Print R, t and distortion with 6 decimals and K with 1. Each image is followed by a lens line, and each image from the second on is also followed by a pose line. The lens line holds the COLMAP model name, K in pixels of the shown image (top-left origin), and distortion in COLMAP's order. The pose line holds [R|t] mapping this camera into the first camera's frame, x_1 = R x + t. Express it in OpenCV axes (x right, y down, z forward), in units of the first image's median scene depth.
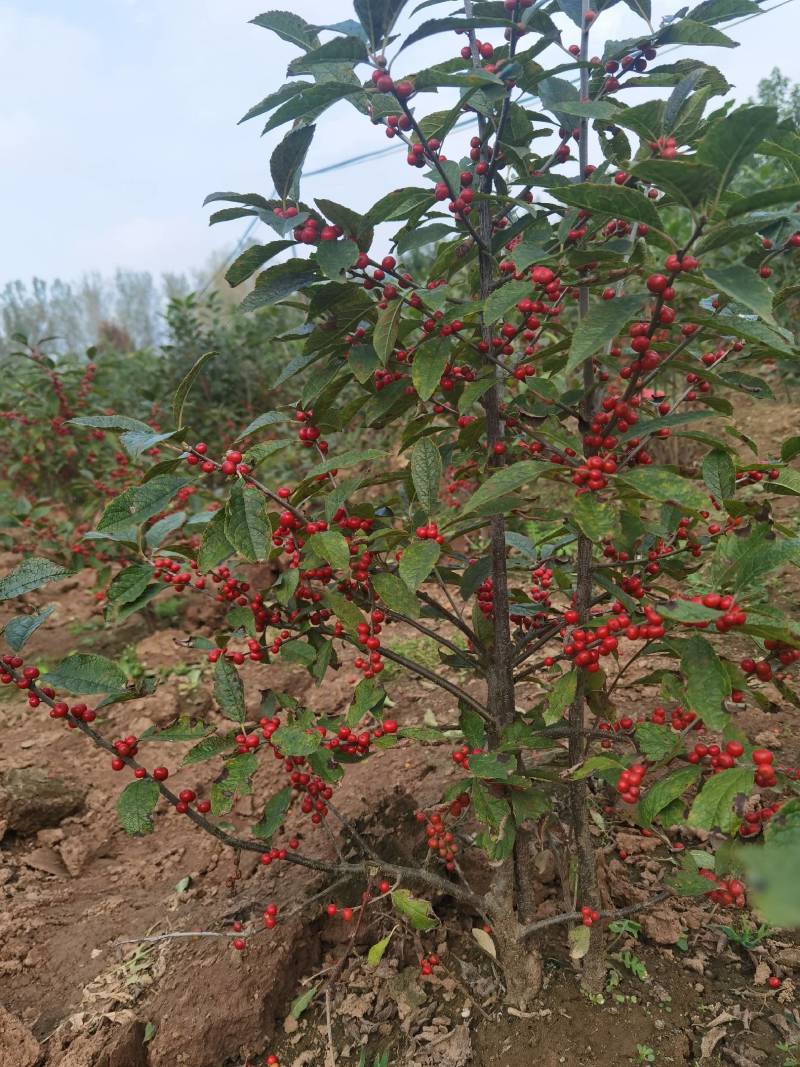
lens RADIAL K [[789.2, 0, 399.9], [0, 789.2, 533.9], [0, 0, 1]] dist [-0.034482, 0.015696]
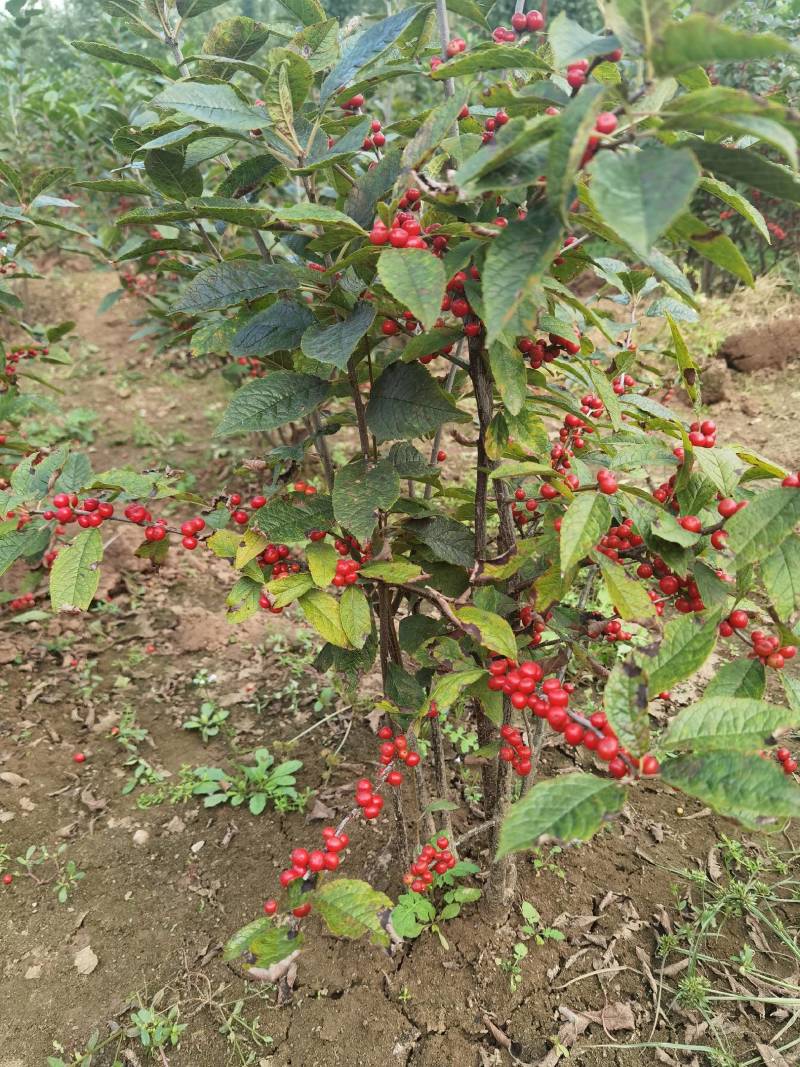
lens RADIAL K [[789.2, 0, 399.7], [0, 789.2, 533.9], [0, 0, 1]] dist [-0.034482, 0.015696]
pose [[0.736321, -0.135353, 0.662956, -0.080959], [0.007783, 0.981417, 0.191727, -0.013156], [-0.676587, -0.136013, 0.723692, -0.630745]]
